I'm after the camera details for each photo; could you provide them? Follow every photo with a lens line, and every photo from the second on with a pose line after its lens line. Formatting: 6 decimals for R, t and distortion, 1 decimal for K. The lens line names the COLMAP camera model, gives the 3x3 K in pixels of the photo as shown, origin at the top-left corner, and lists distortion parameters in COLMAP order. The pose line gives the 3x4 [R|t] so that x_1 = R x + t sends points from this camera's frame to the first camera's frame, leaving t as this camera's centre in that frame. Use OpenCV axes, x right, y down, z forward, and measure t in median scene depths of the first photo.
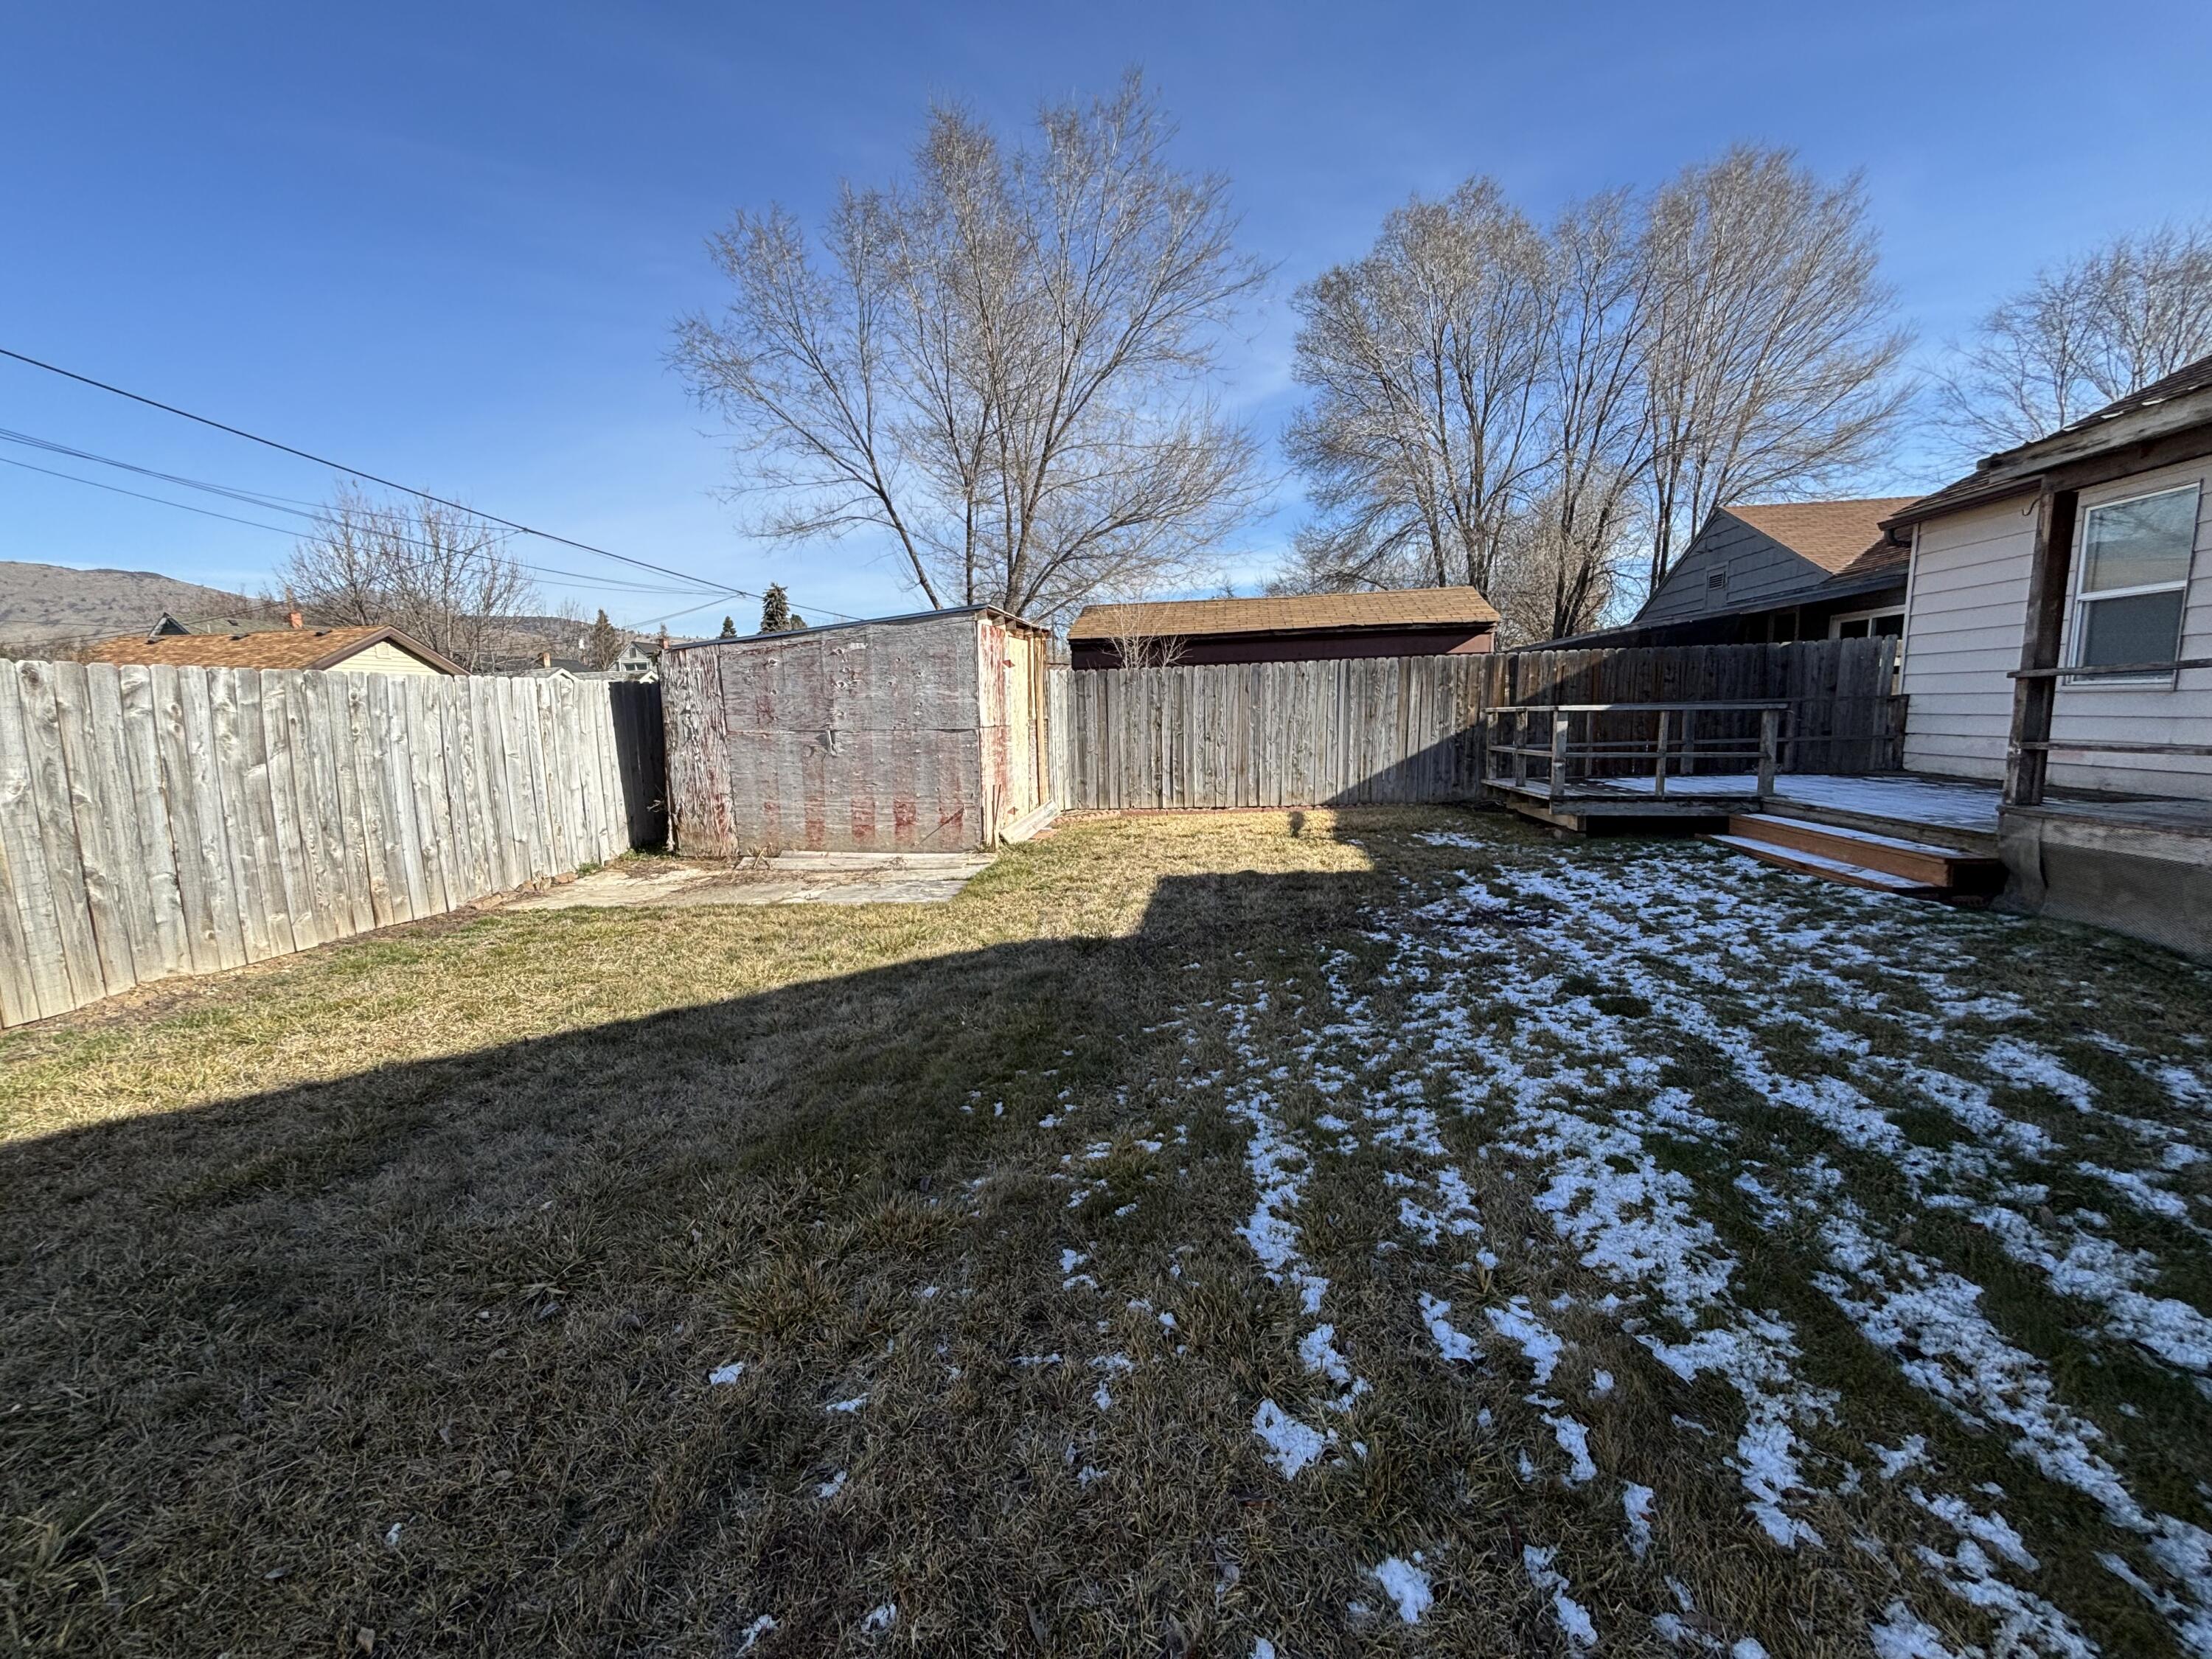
lens RADIAL K [[887.3, 0, 1100.7], [0, 887.3, 833.1], [0, 0, 1]] dist [0.002267, -0.001622]
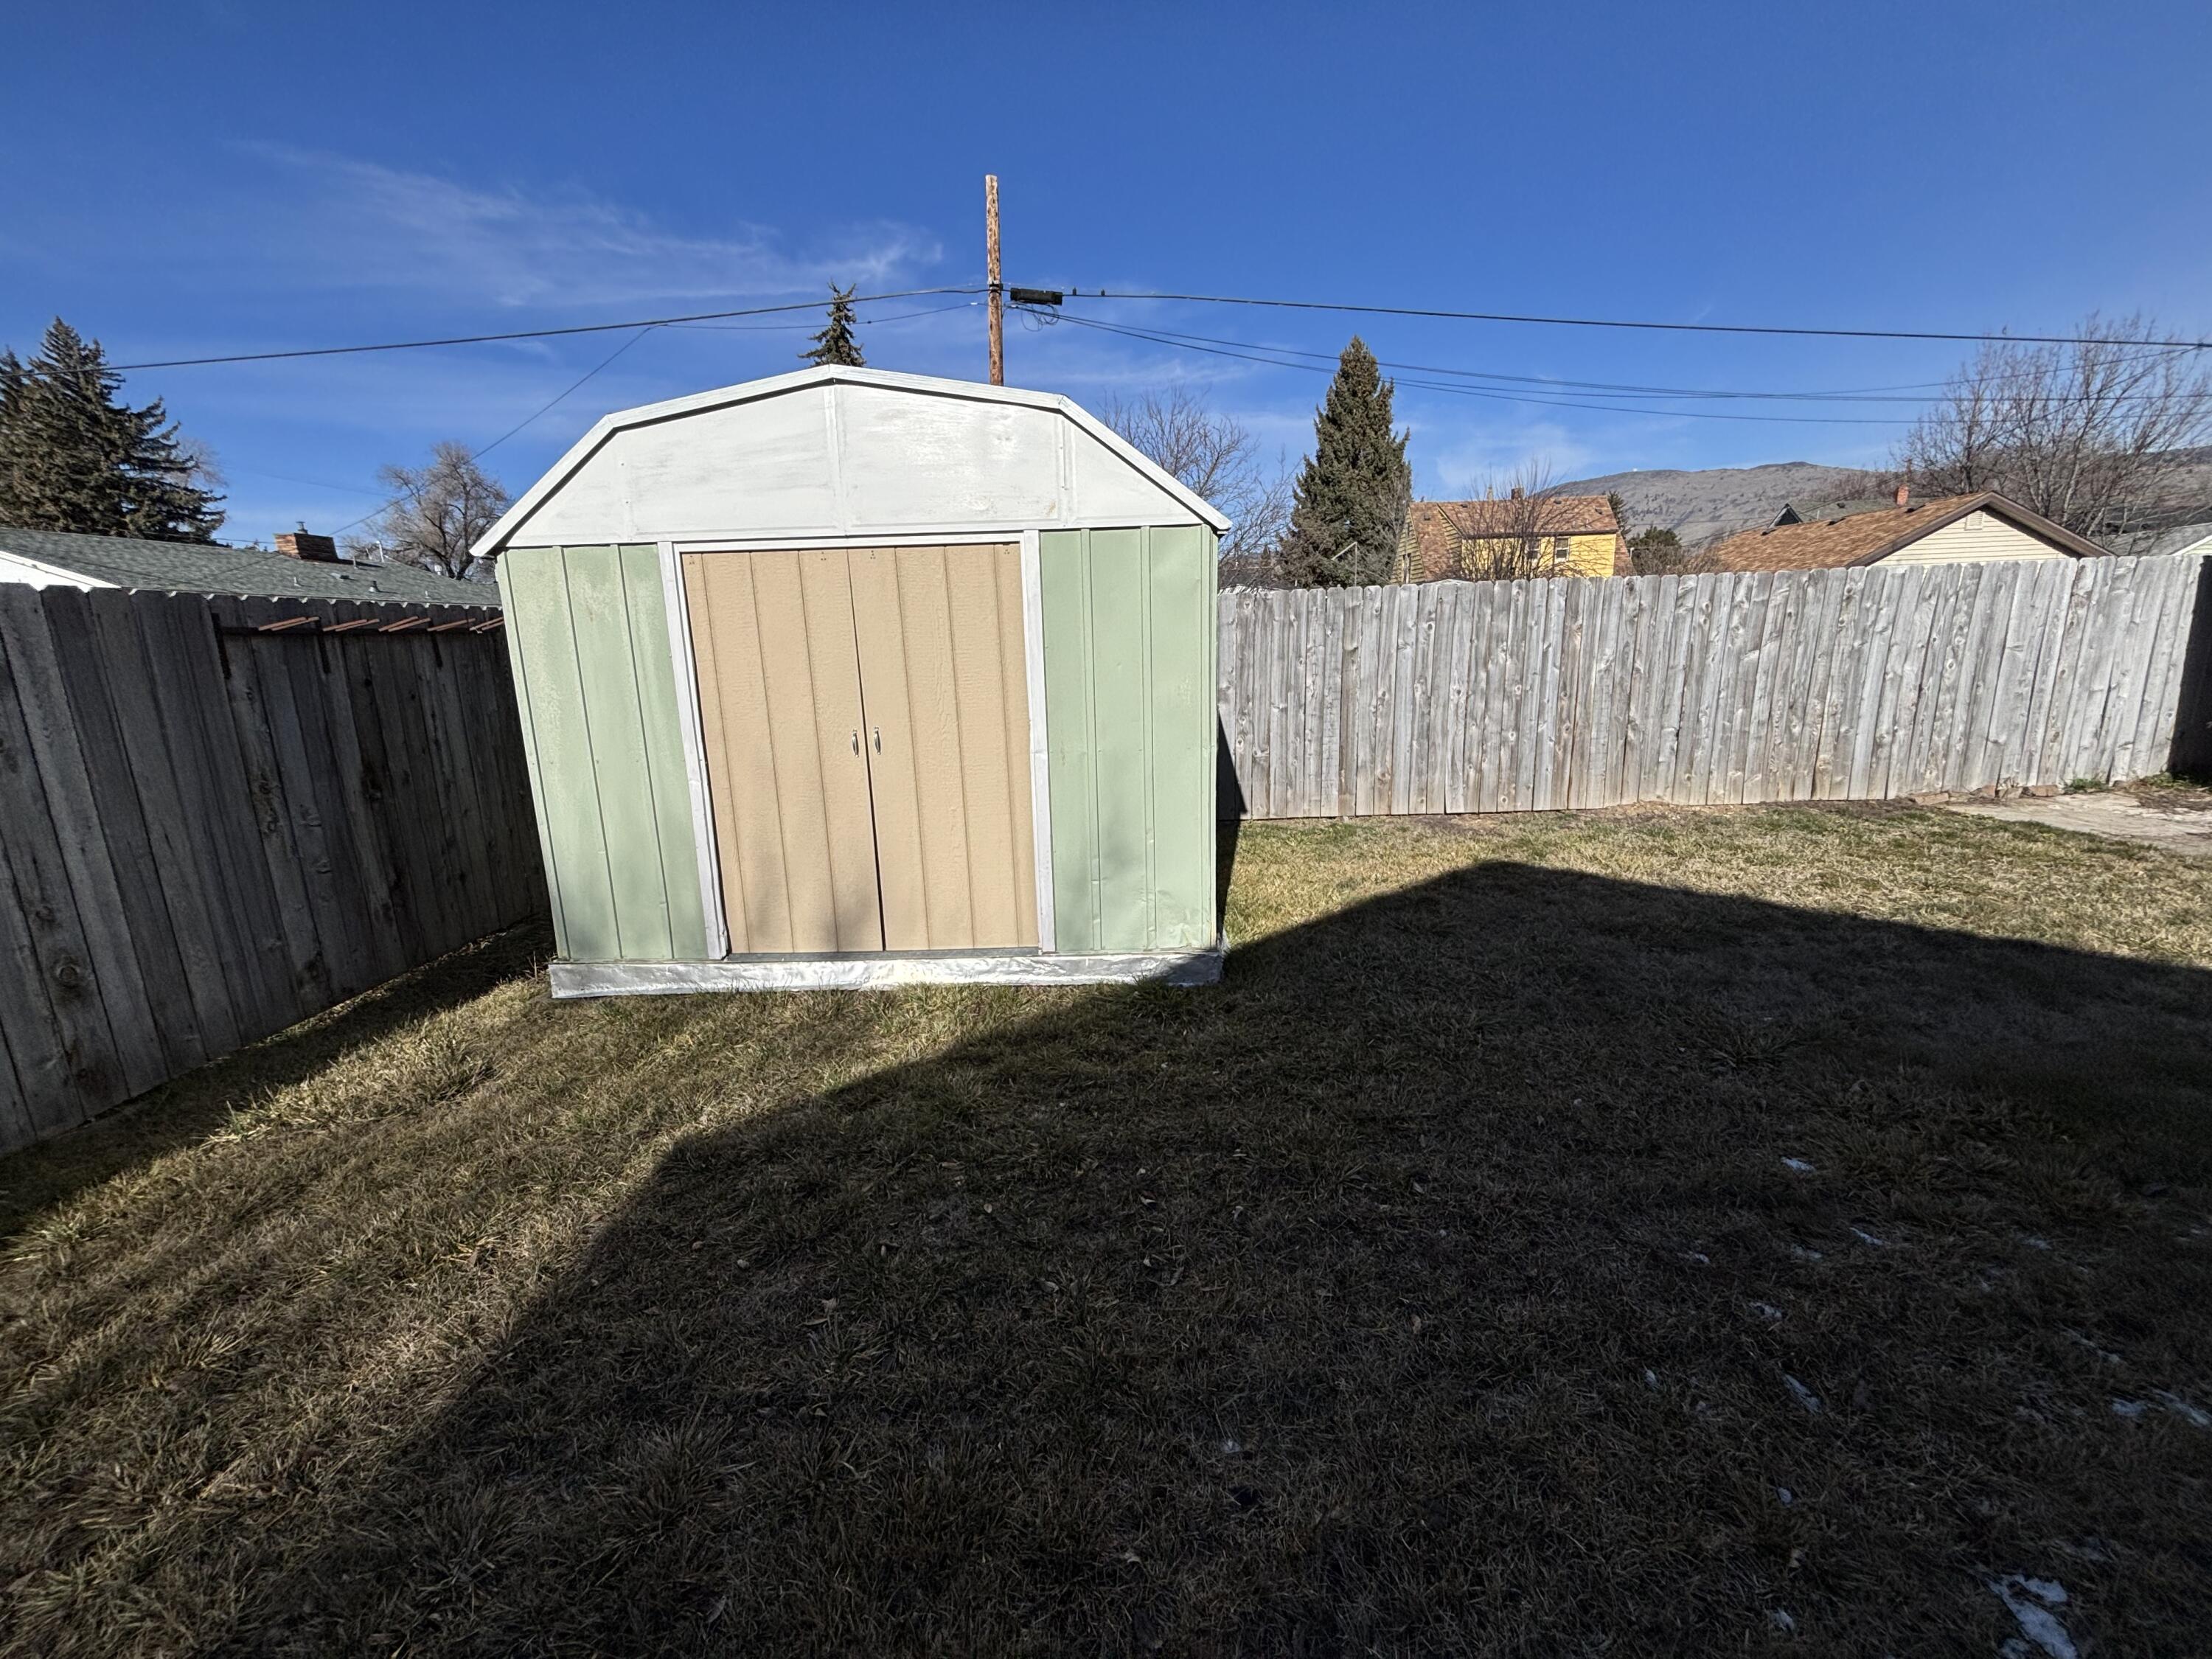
lens RADIAL K [[887.3, 0, 1107.6], [0, 887.3, 829.9], [0, 0, 1]] dist [0.002267, -0.001622]
pose [[0.135132, 0.234588, -0.962657, 0.205913], [-0.105618, 0.969443, 0.221416, -0.014086], [0.985182, 0.071754, 0.155780, -0.079194]]
